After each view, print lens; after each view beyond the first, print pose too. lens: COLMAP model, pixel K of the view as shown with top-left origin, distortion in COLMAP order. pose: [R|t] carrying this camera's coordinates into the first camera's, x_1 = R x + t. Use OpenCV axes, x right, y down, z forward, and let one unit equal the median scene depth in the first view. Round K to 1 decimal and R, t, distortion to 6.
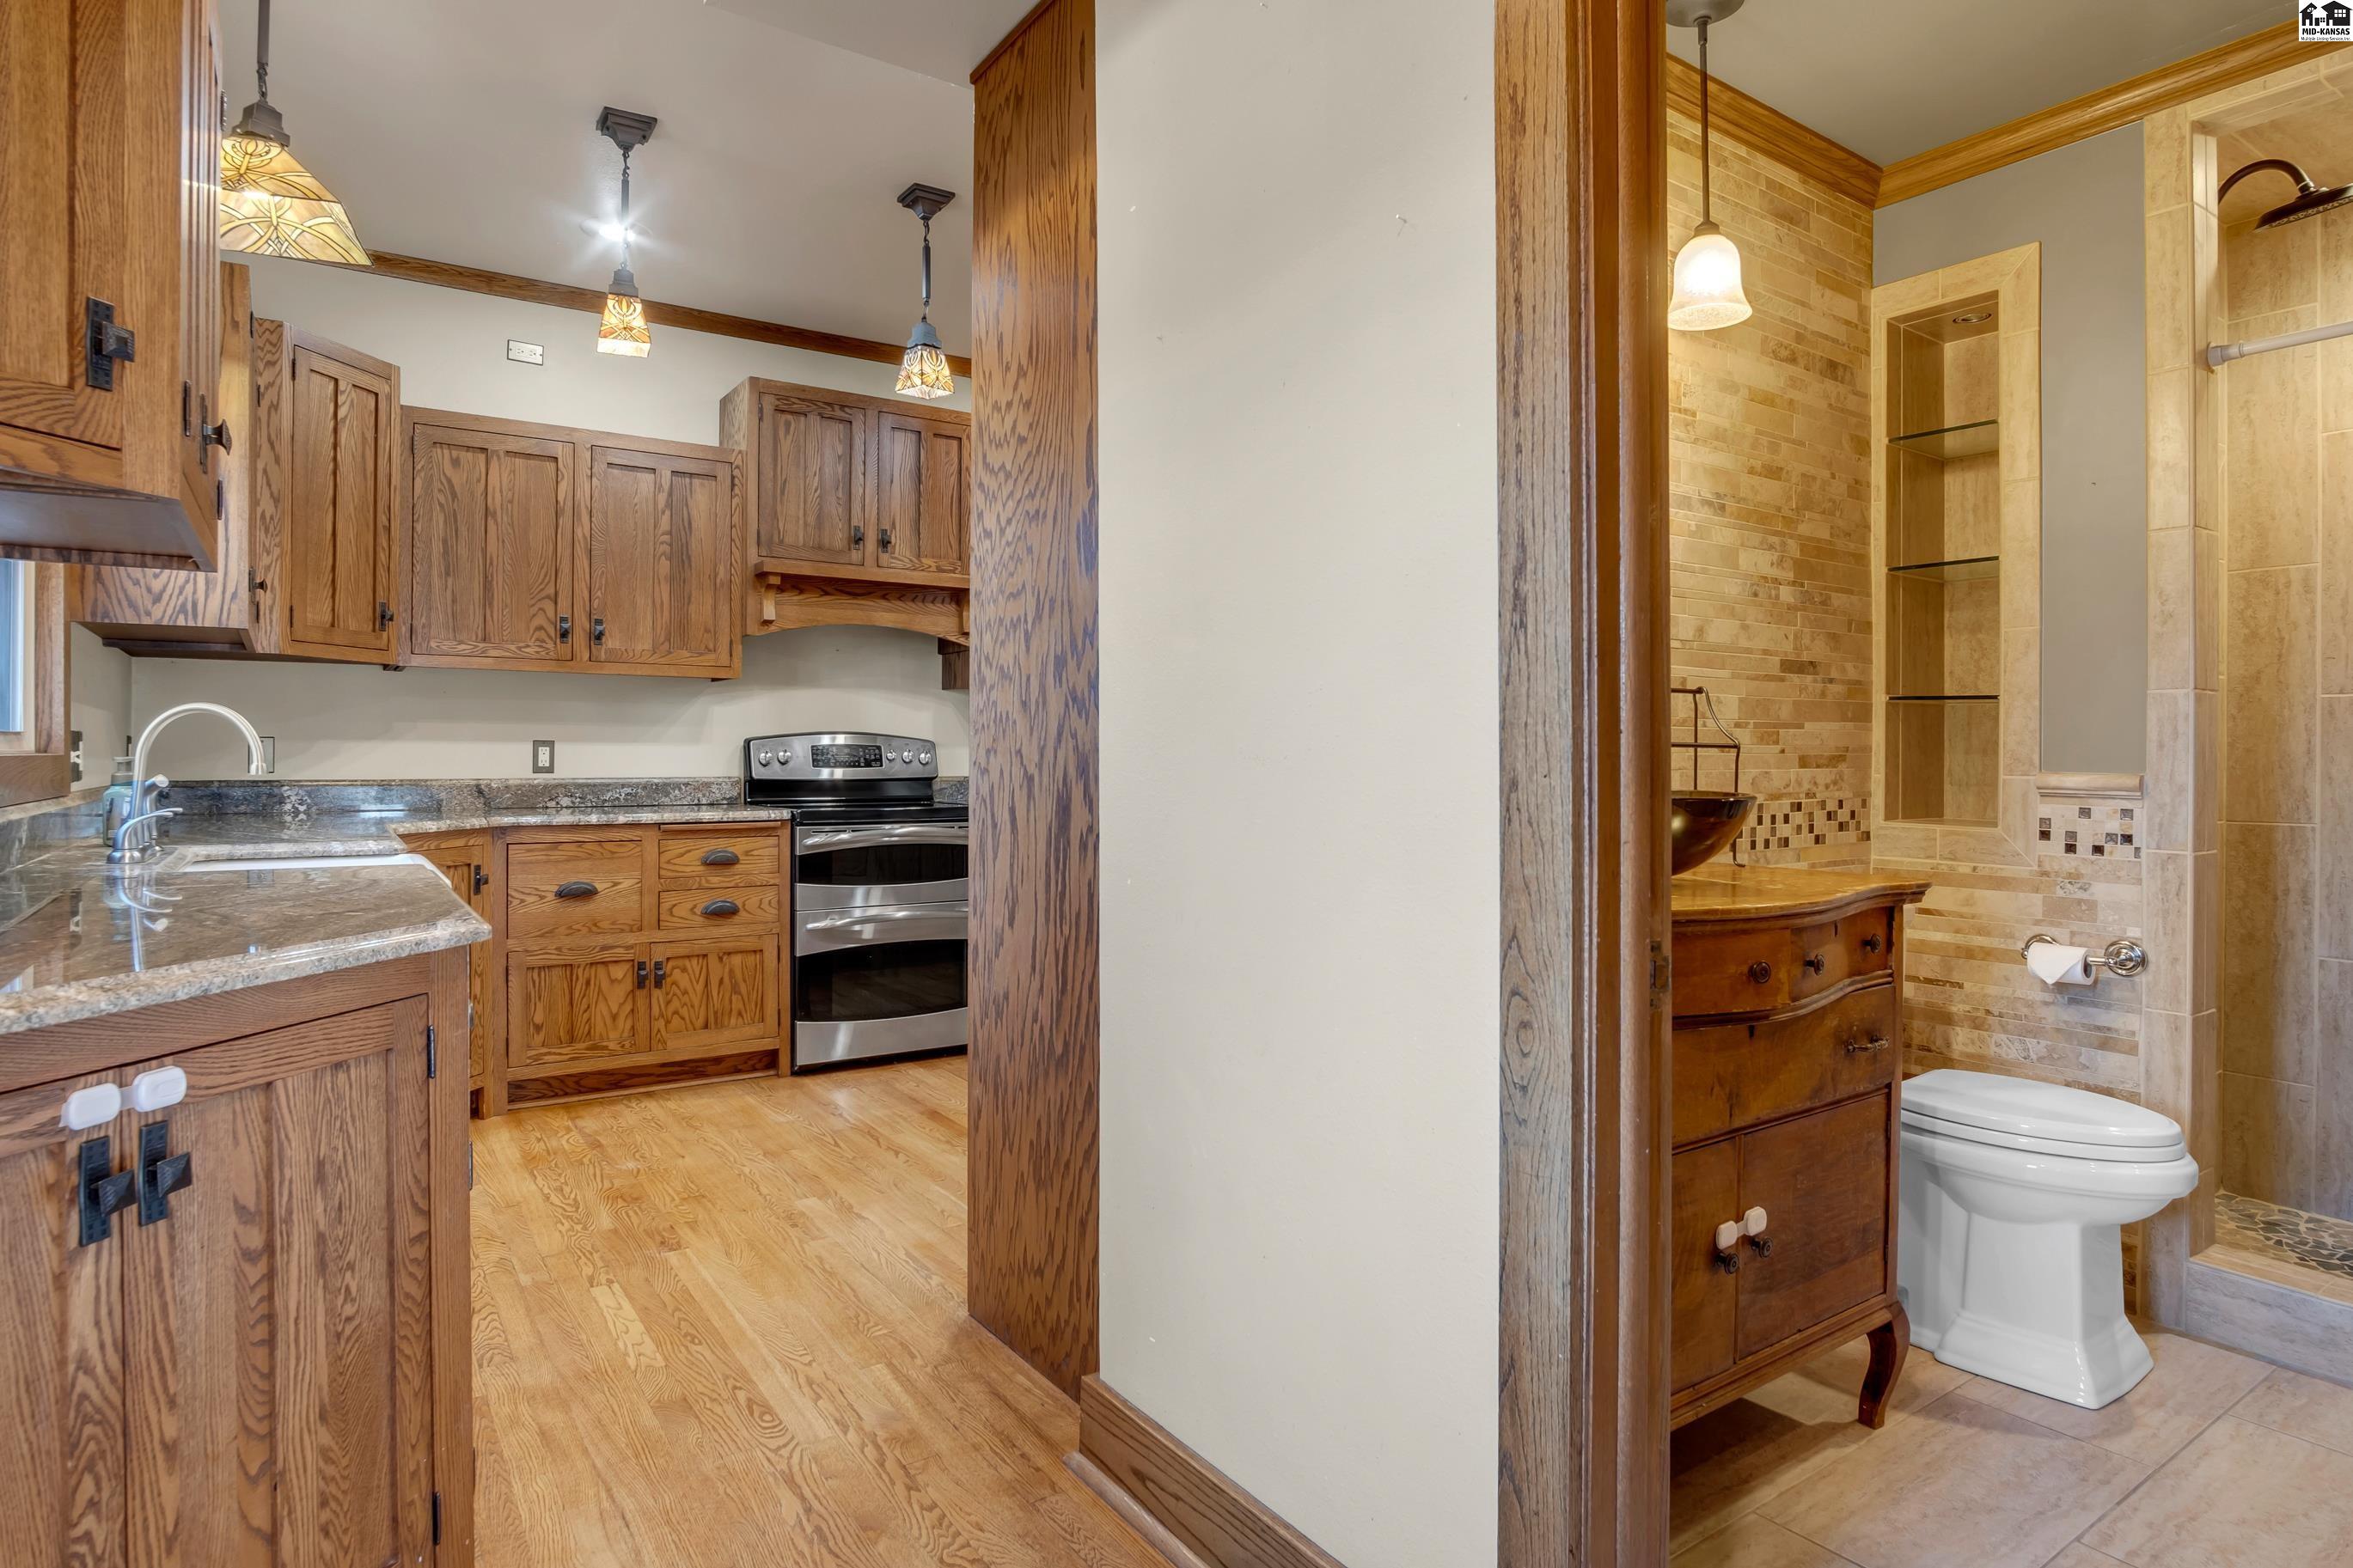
lens RADIAL K [[1293.6, 0, 1173.4], [0, 1293.6, 762.3], [0, 0, 1]] dist [-0.032883, 0.008769]
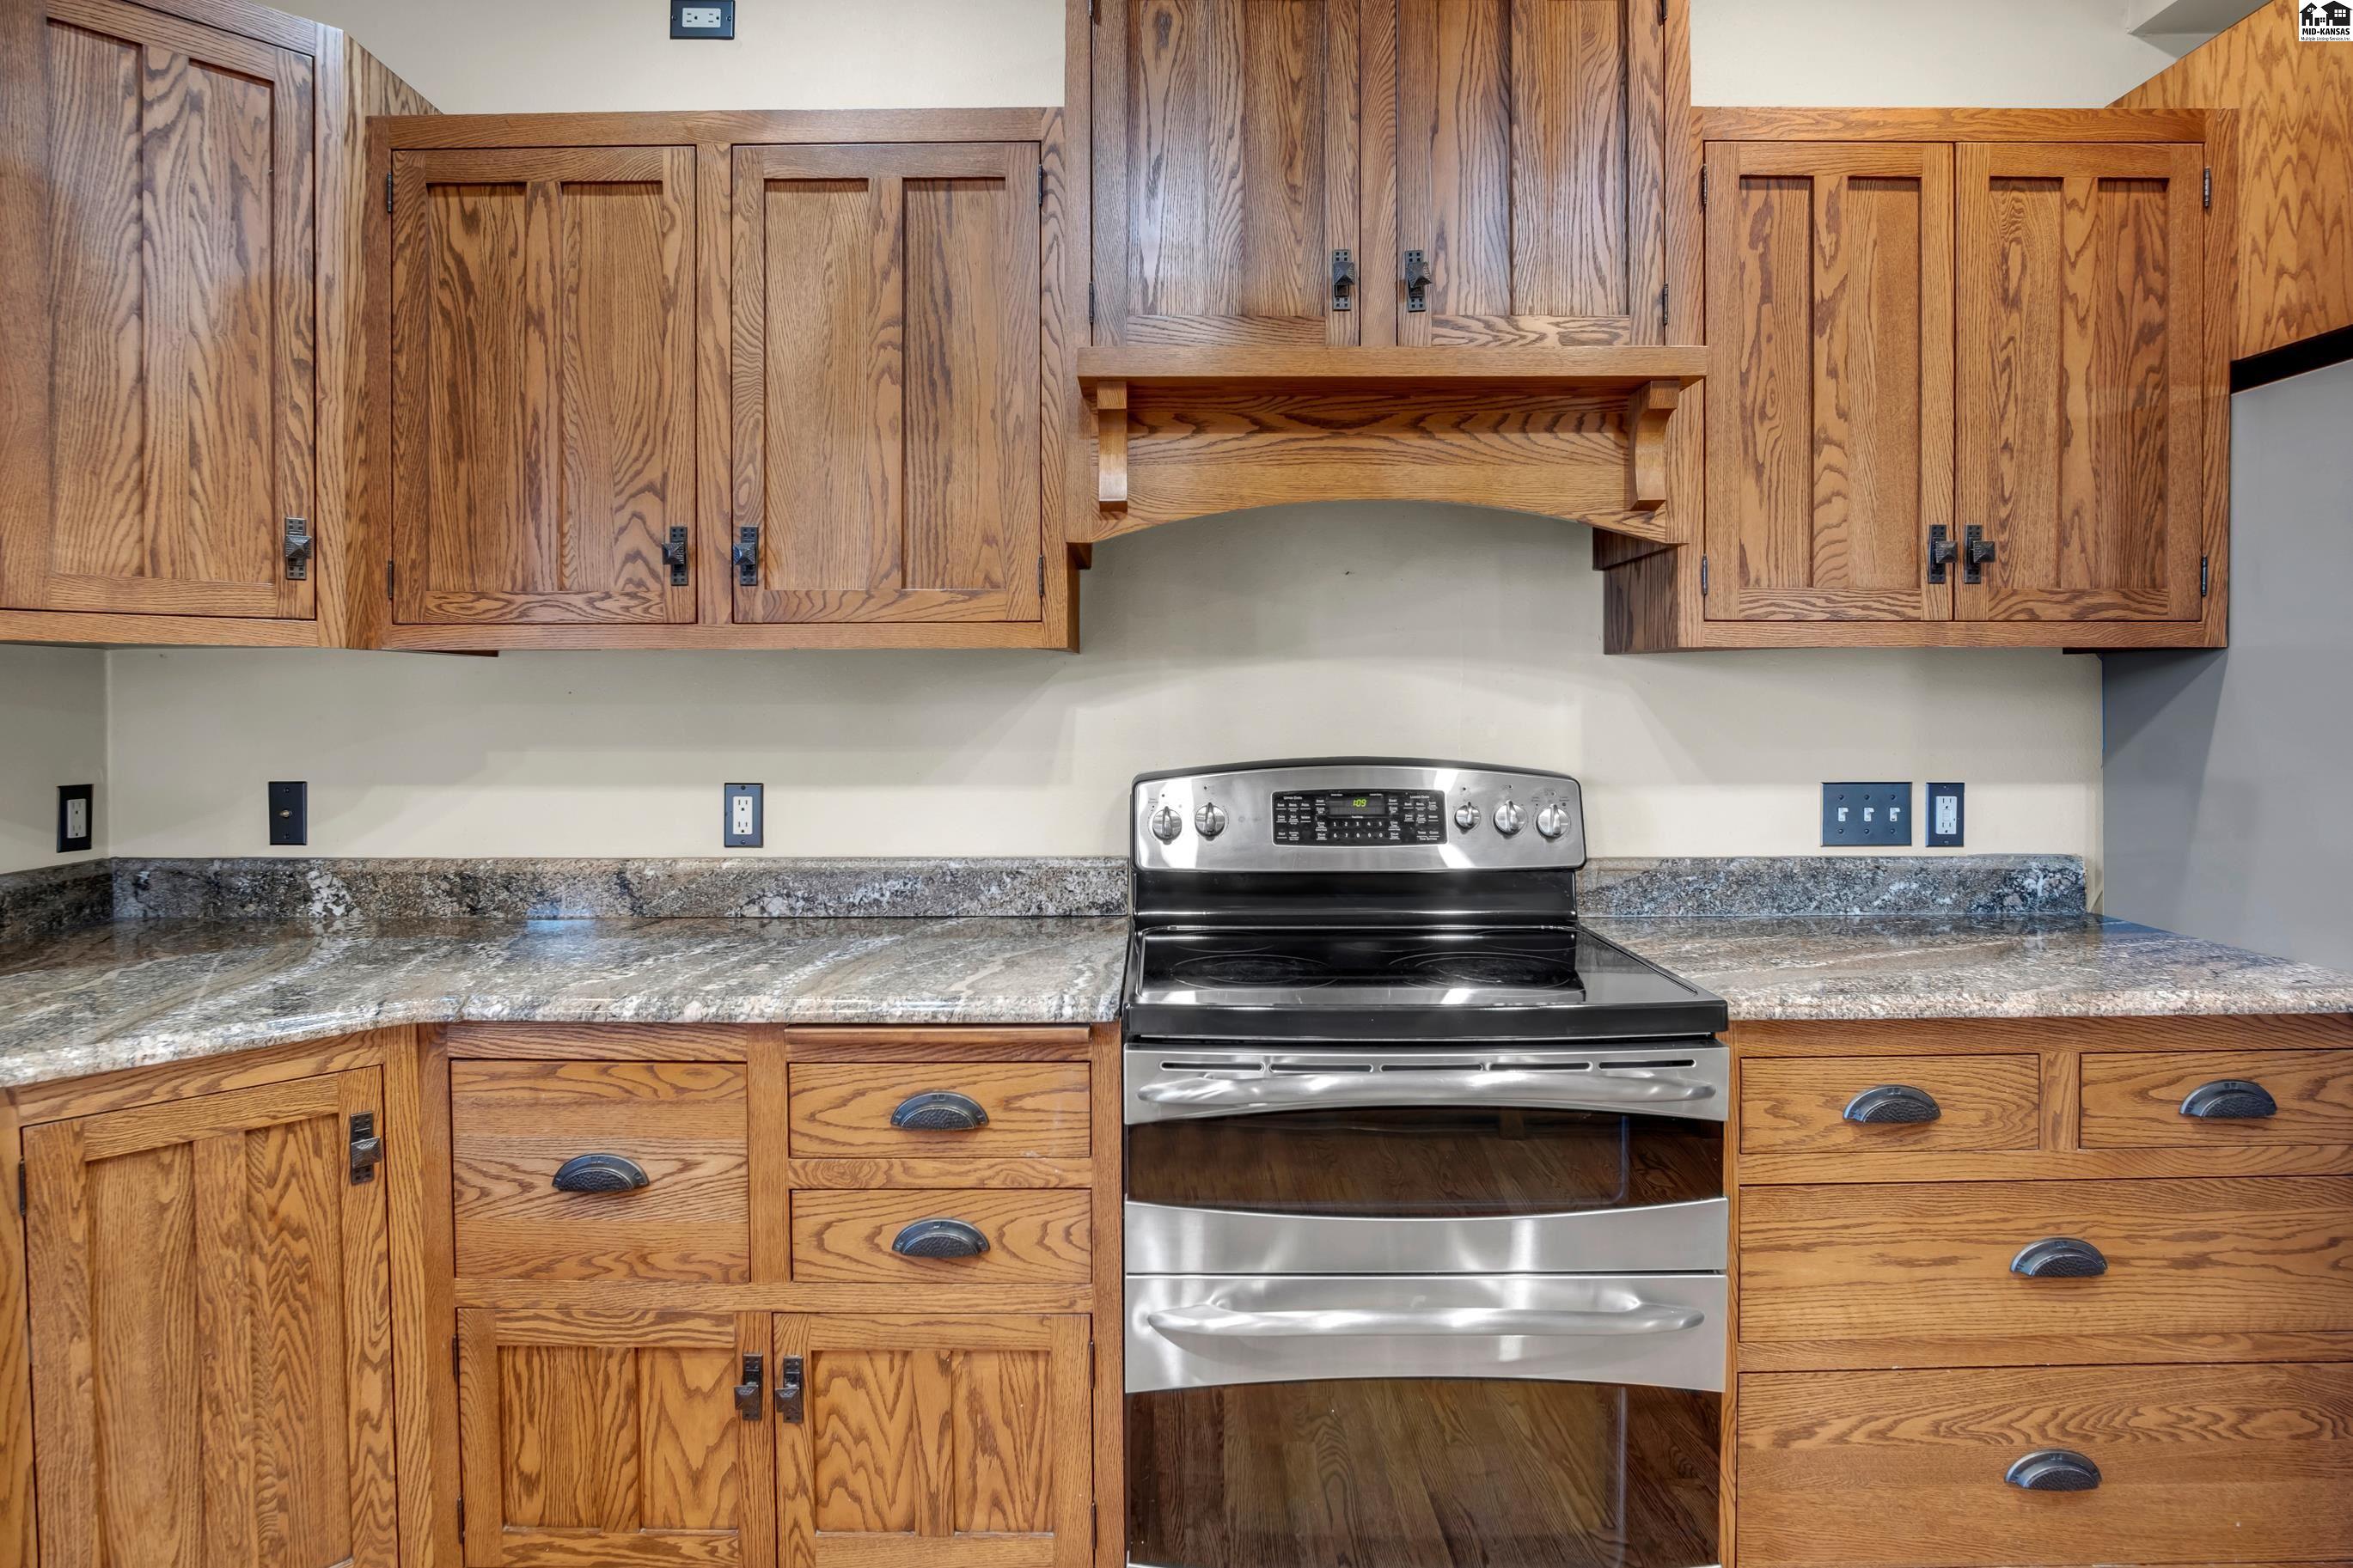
lens RADIAL K [[1236.6, 0, 1141.4], [0, 1236.6, 721.5], [0, 0, 1]] dist [-0.024610, 0.000929]
pose [[0.816866, 0.002812, -0.576821, -0.088985], [0.003525, 0.999945, 0.009867, -0.049319], [0.576817, -0.010093, 0.816811, 0.753379]]
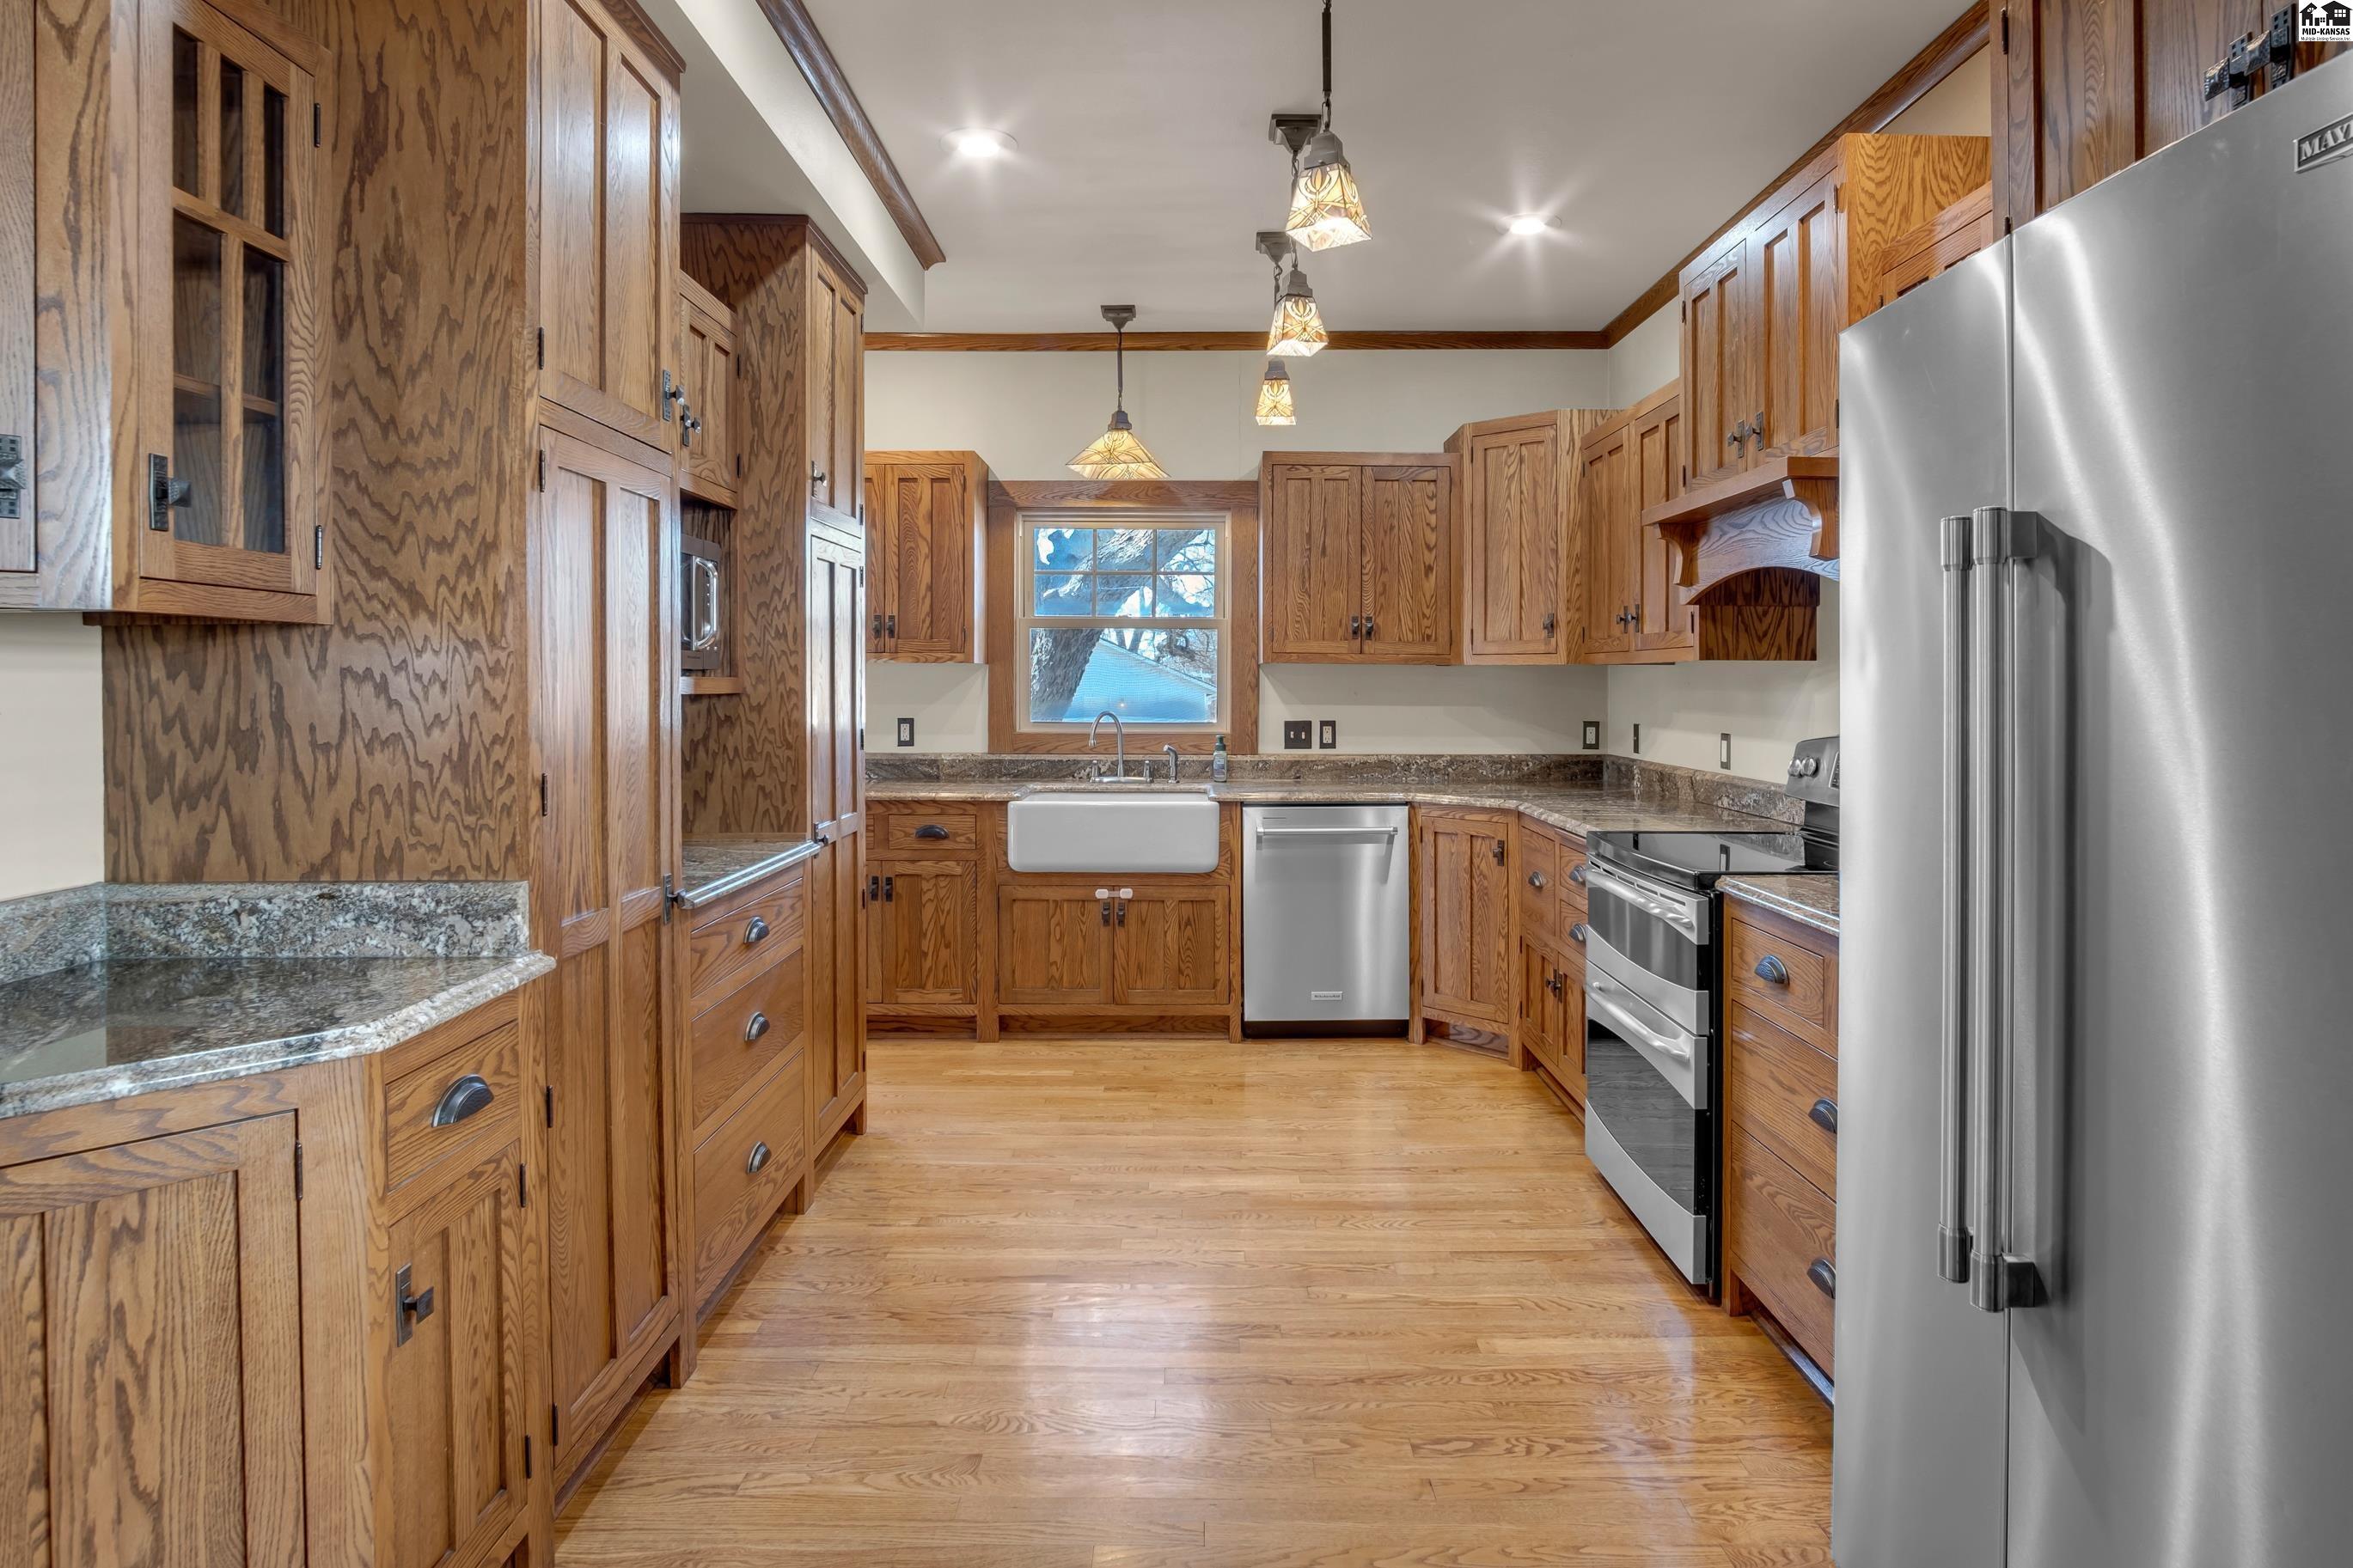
lens RADIAL K [[1288.3, 0, 1201.0], [0, 1288.3, 693.0], [0, 0, 1]] dist [-0.022562, 0.001565]
pose [[-0.571926, 0.004350, -0.820293, 0.512925], [-0.008988, 0.999893, 0.011570, -0.057956], [0.820256, 0.013990, -0.571826, 1.323242]]
